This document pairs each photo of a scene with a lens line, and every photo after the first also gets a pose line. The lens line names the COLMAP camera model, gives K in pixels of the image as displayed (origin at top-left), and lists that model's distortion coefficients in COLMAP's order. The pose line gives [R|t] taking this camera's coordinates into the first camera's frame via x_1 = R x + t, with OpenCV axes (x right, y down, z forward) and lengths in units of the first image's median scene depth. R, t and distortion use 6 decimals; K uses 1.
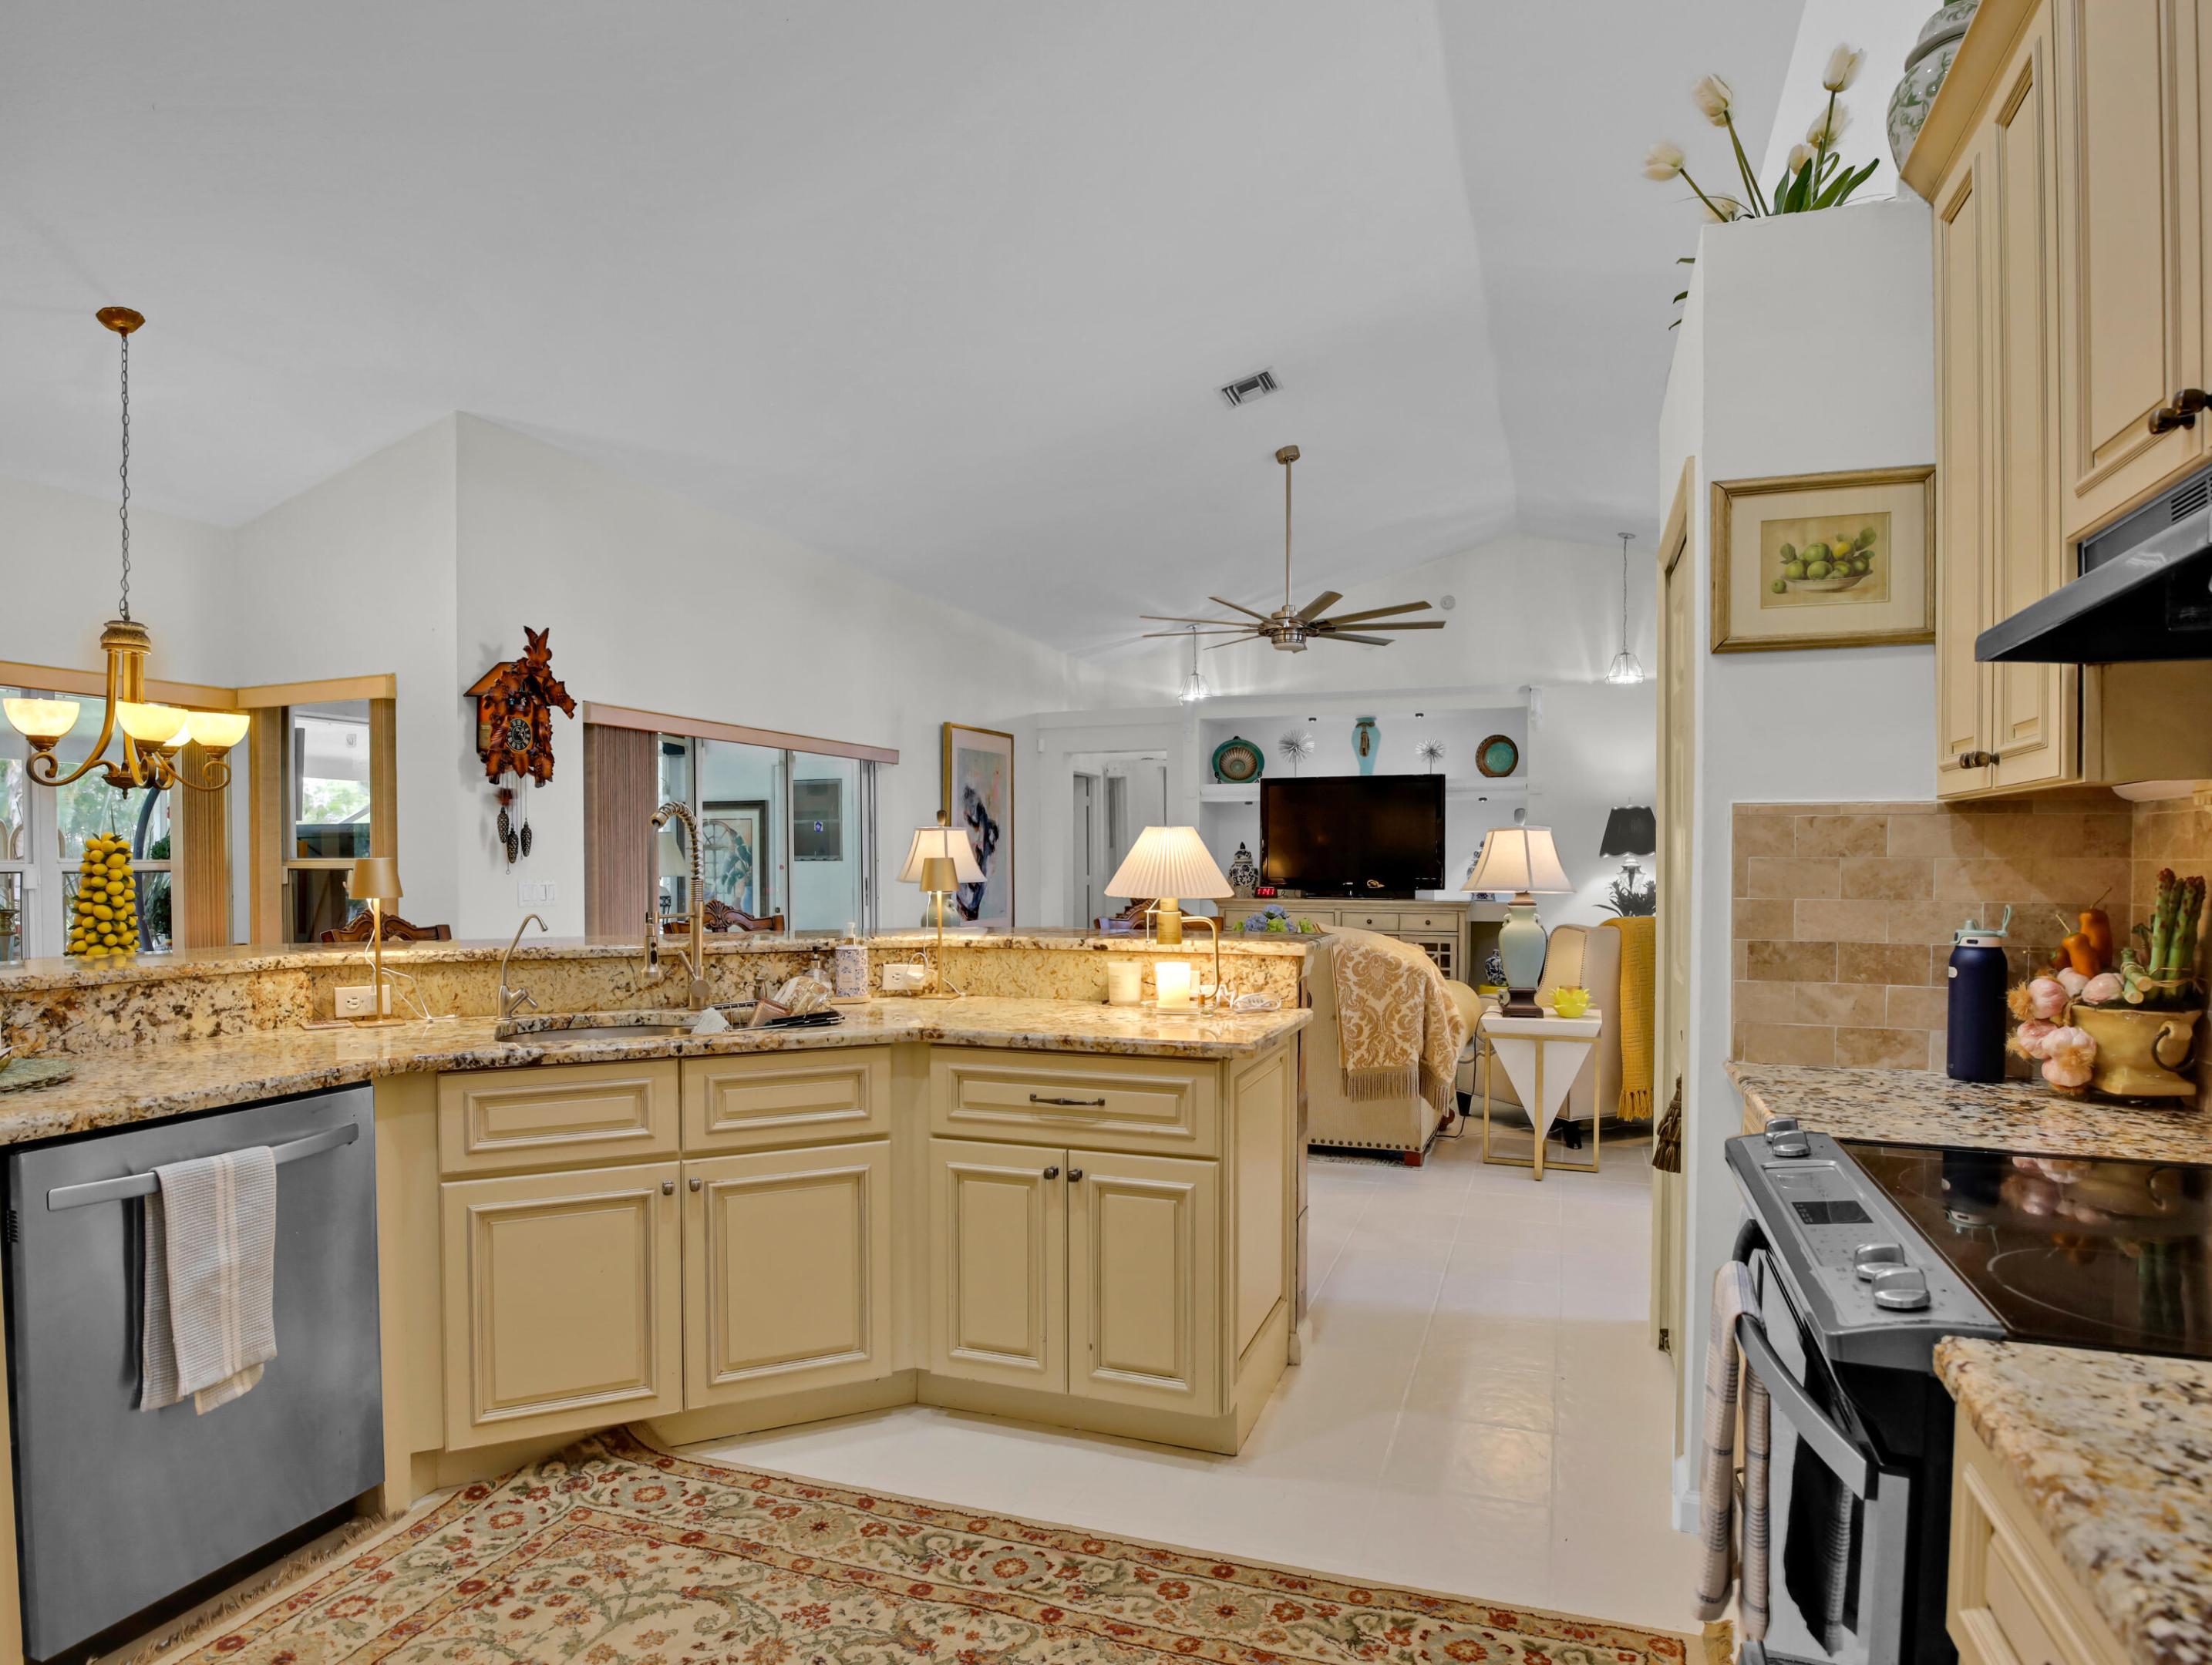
lens RADIAL K [[1239.5, 0, 1107.3], [0, 1239.5, 875.3], [0, 0, 1]] dist [-0.032016, -0.000695]
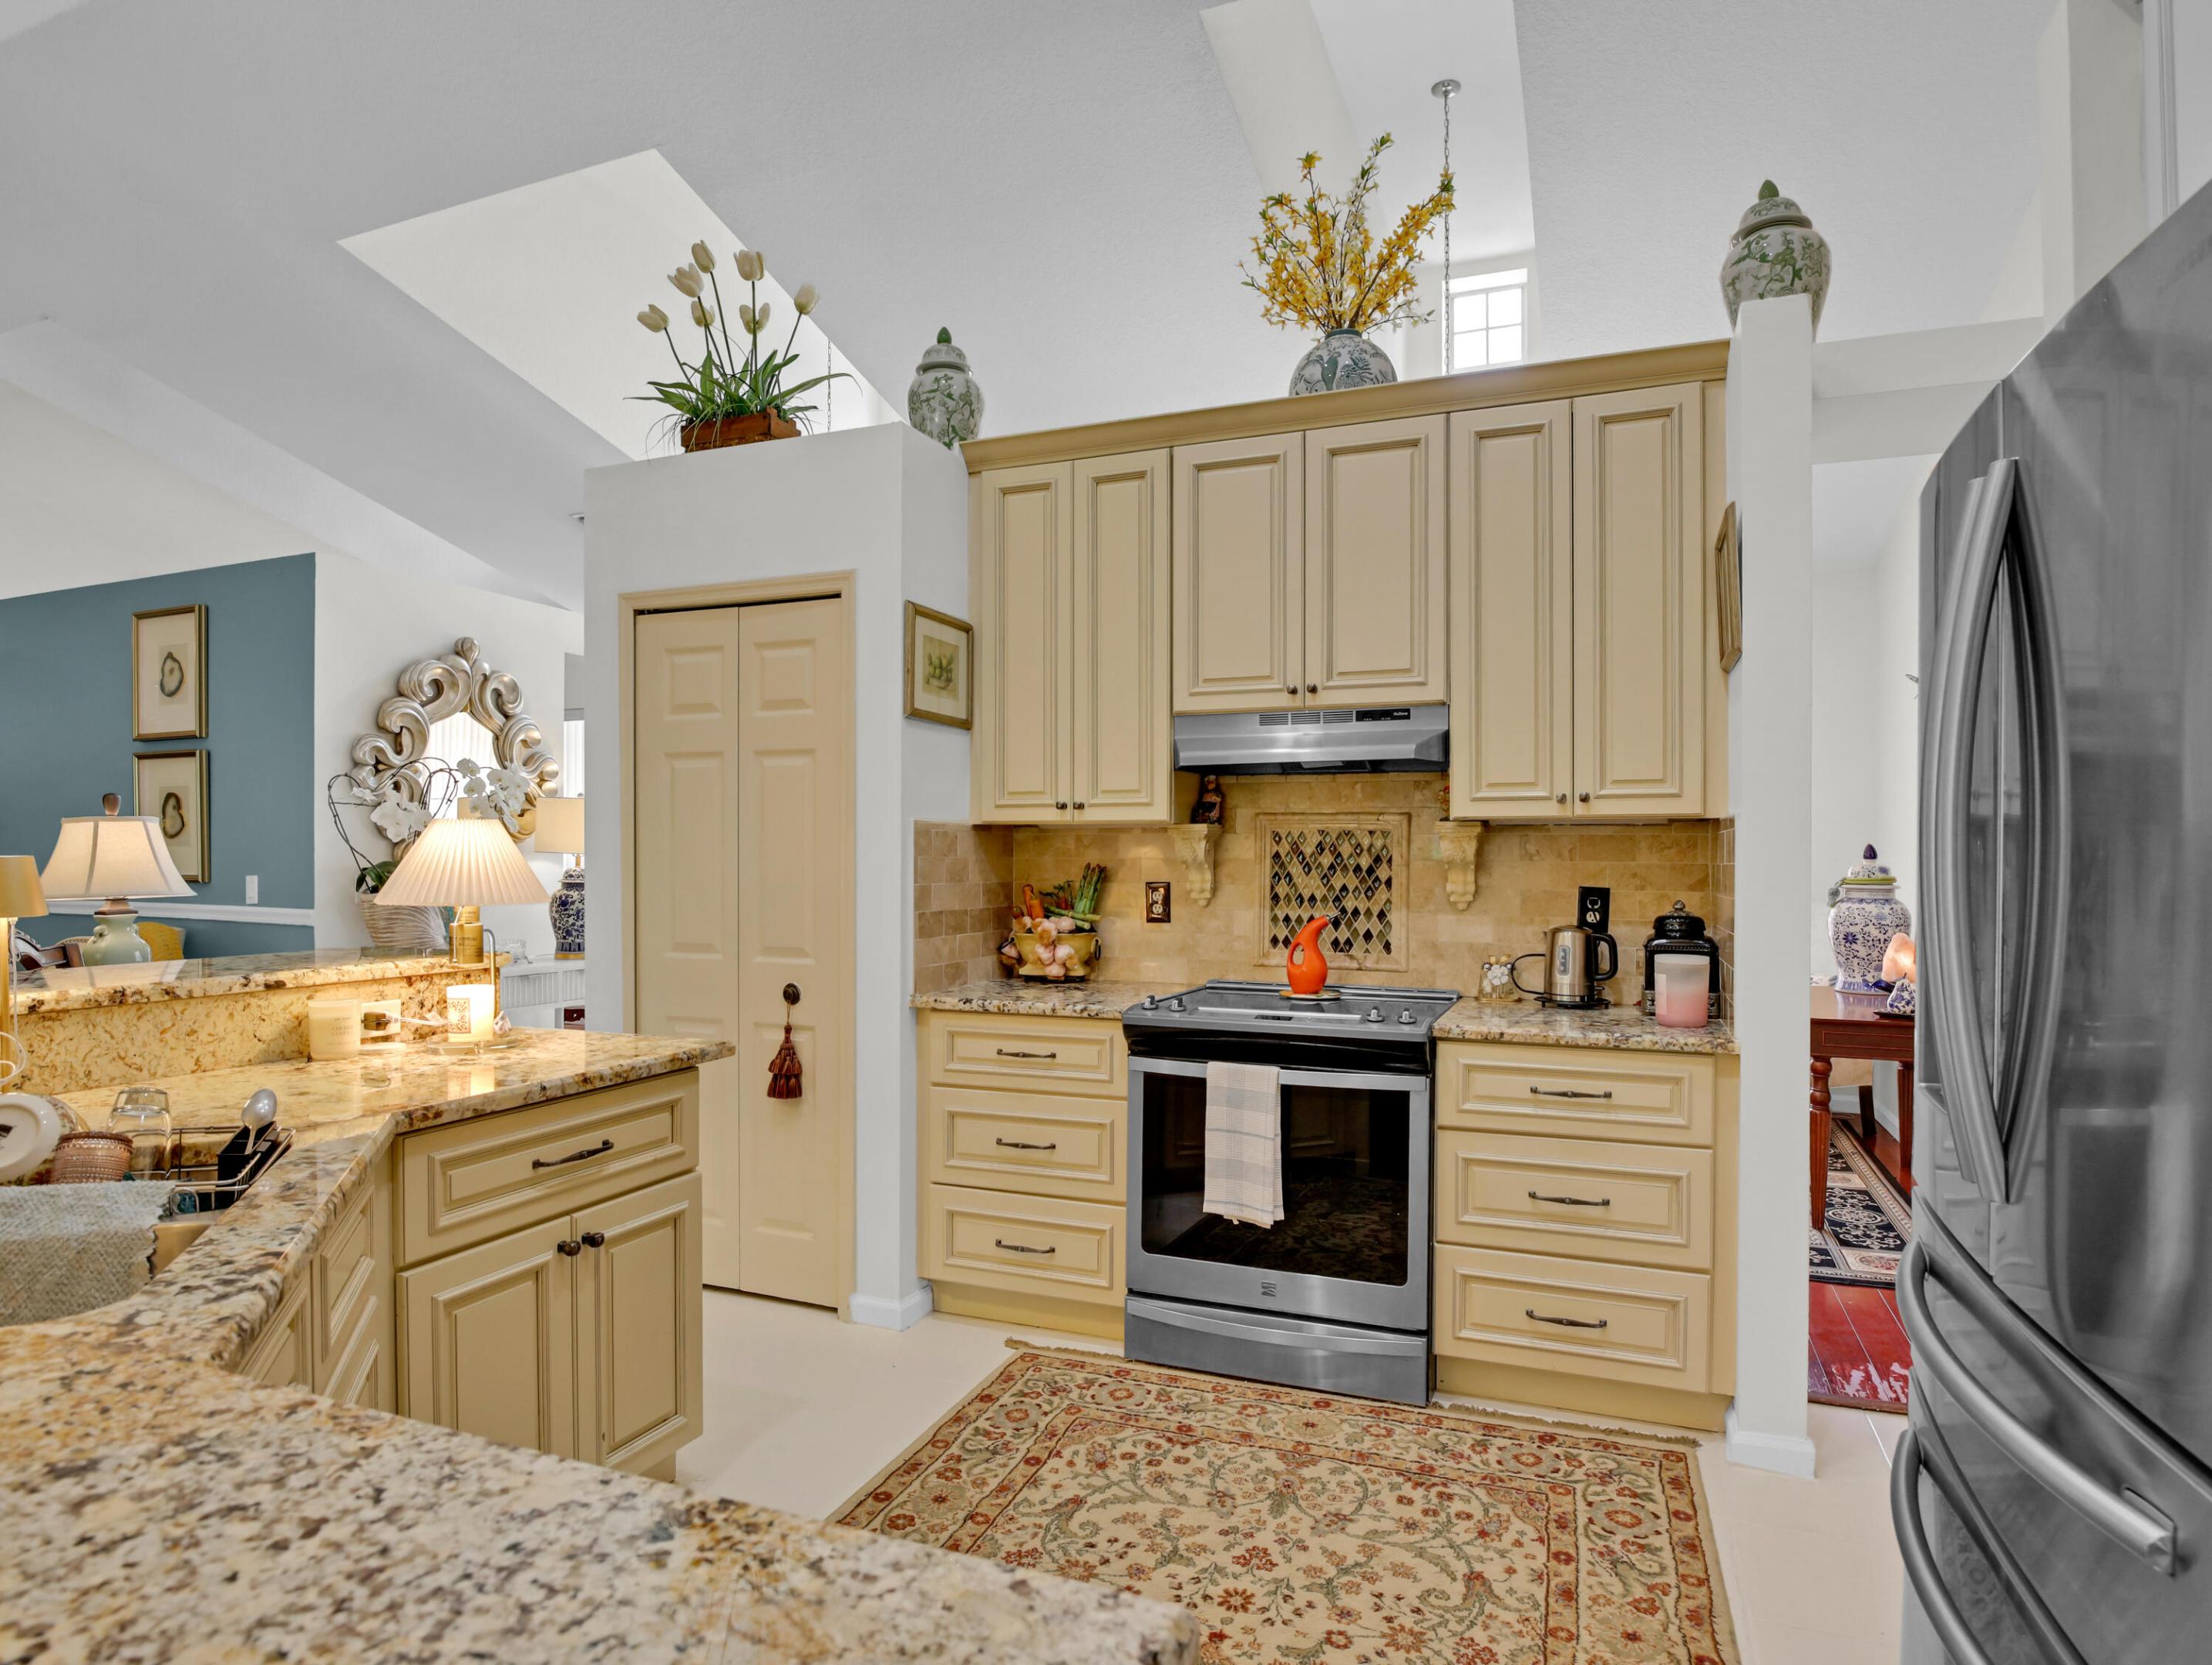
lens RADIAL K [[1244.2, 0, 1116.9], [0, 1244.2, 857.0], [0, 0, 1]] dist [-0.025299, -0.000062]
pose [[0.021524, -0.000369, 0.999768, -0.846449], [0.012227, 0.999925, 0.000105, -0.010090], [-0.999694, 0.012222, 0.021527, 0.623493]]
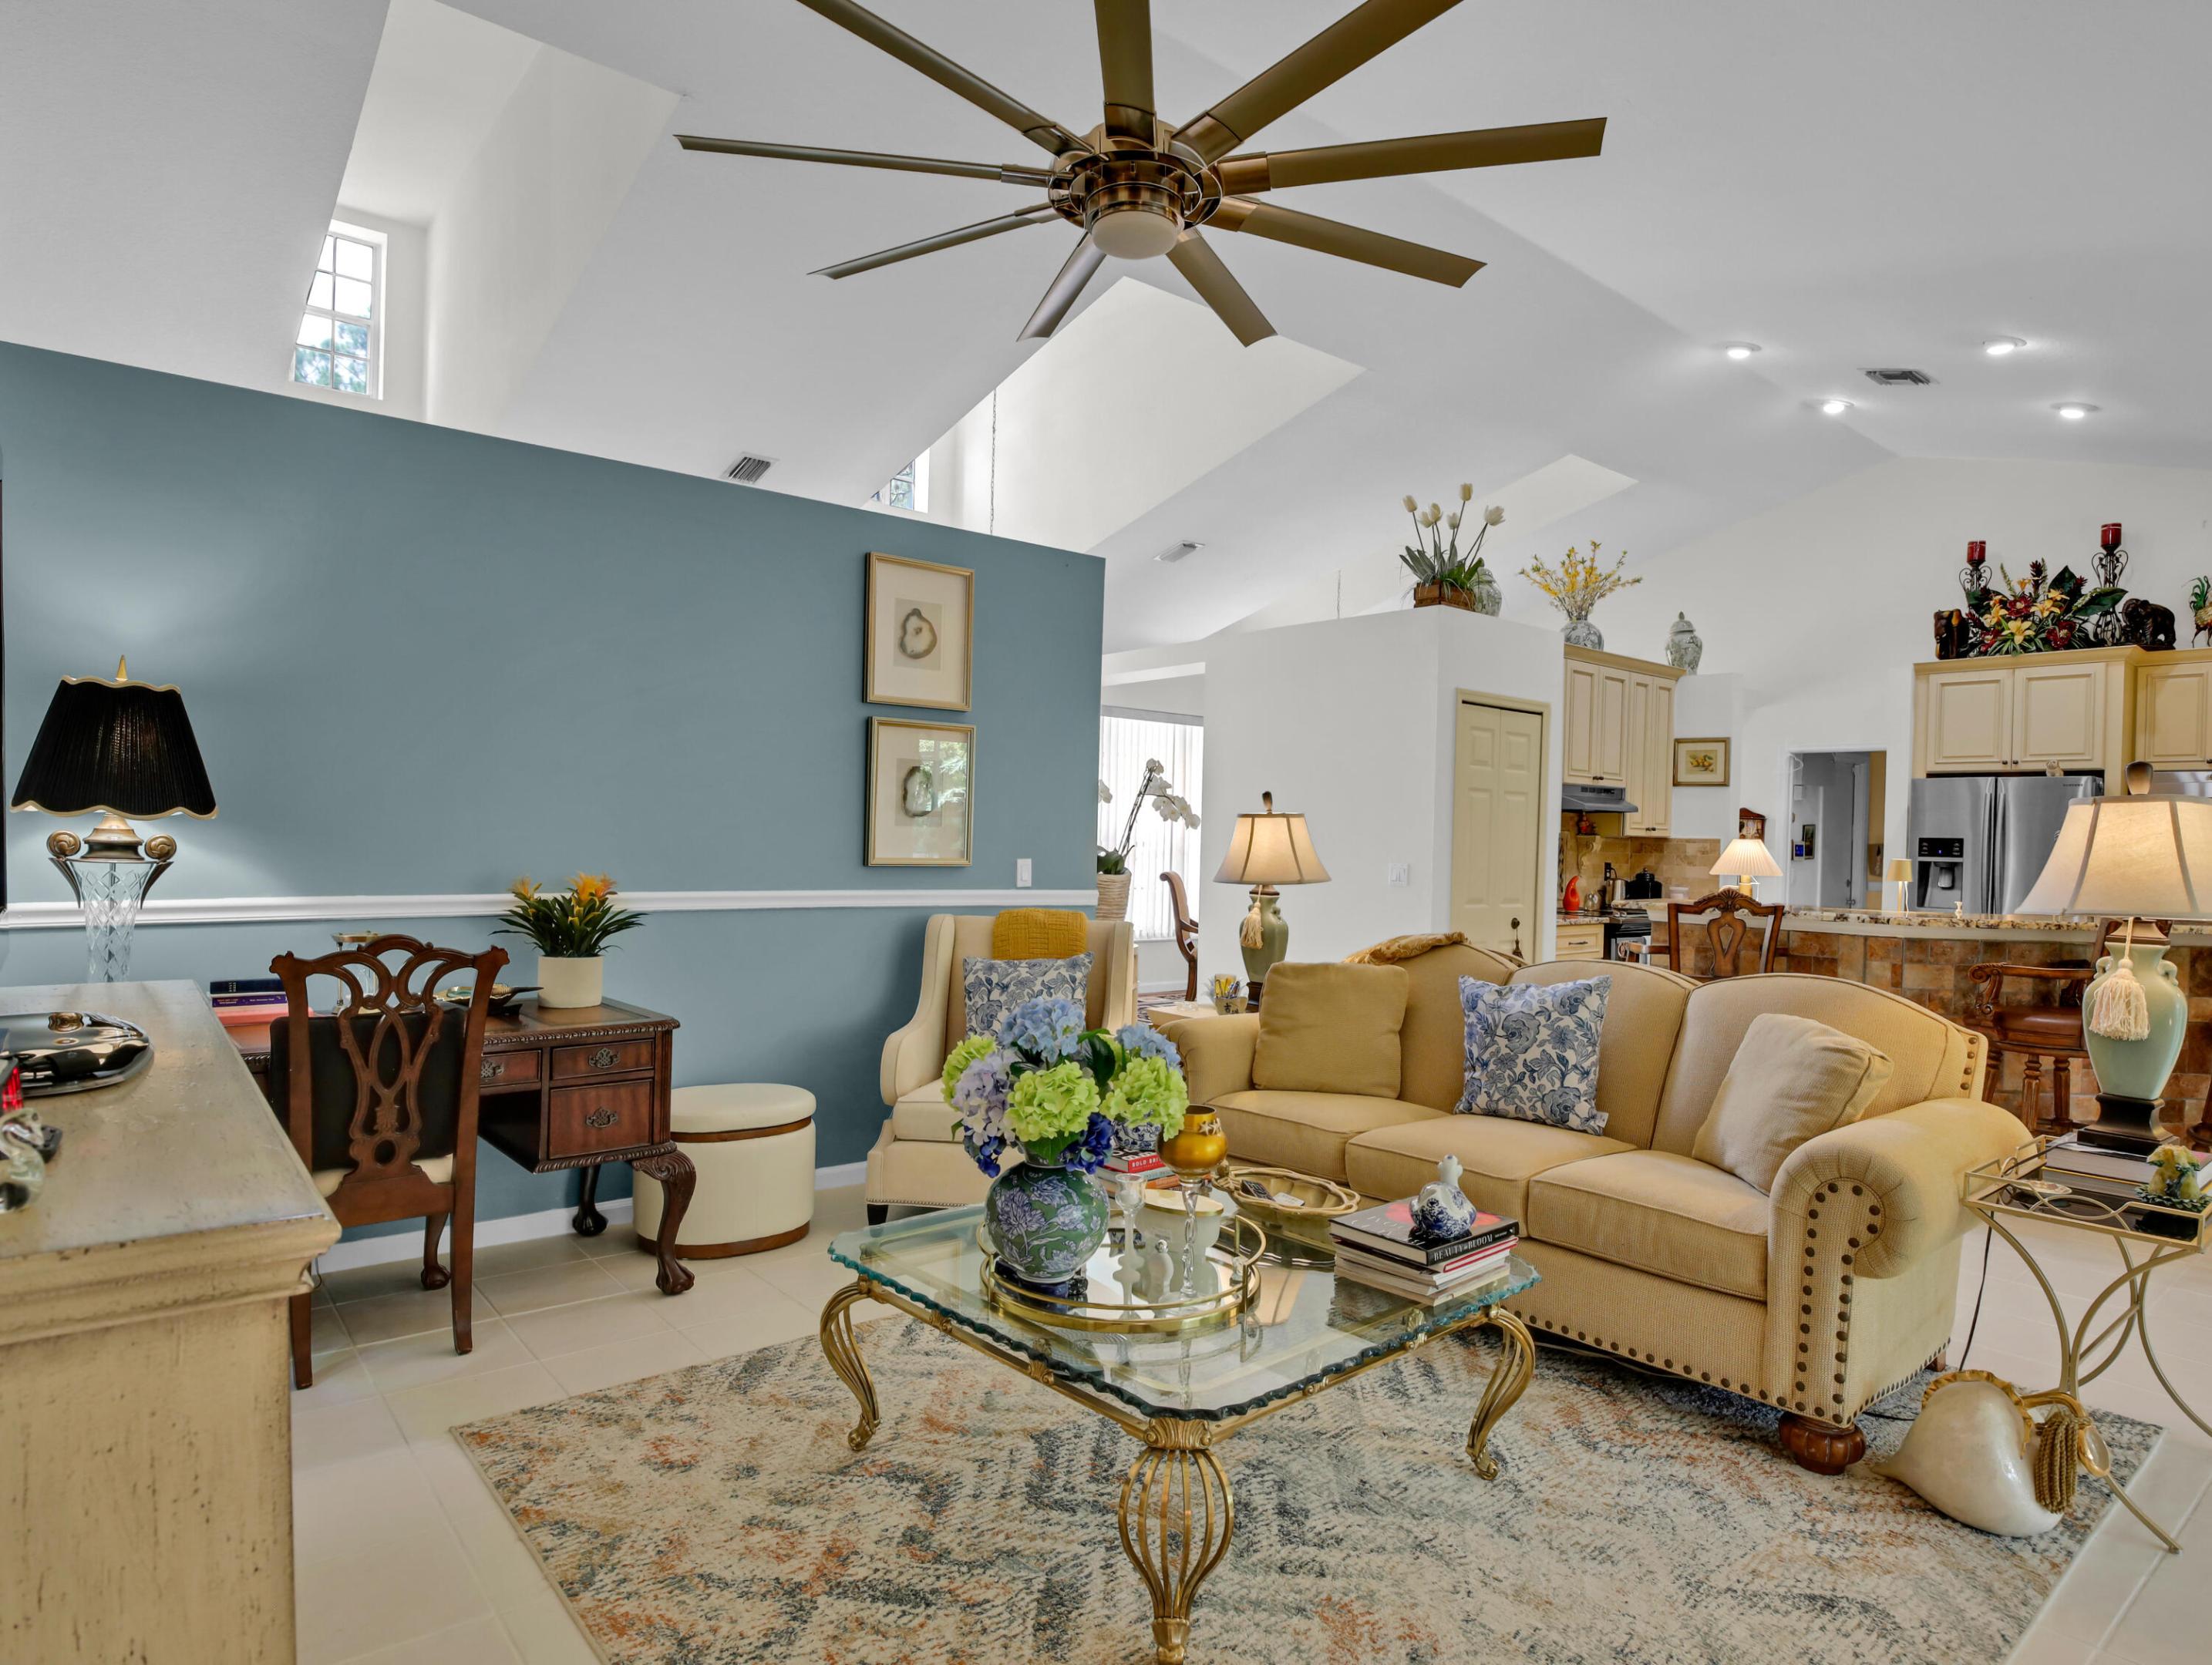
lens RADIAL K [[1270.3, 0, 1111.2], [0, 1270.3, 854.5], [0, 0, 1]] dist [-0.026619, -0.003046]
pose [[-0.867323, -0.026523, 0.497039, -0.073050], [-0.016128, 0.999552, 0.025195, -0.055419], [-0.497485, 0.013836, -0.867363, 3.596585]]
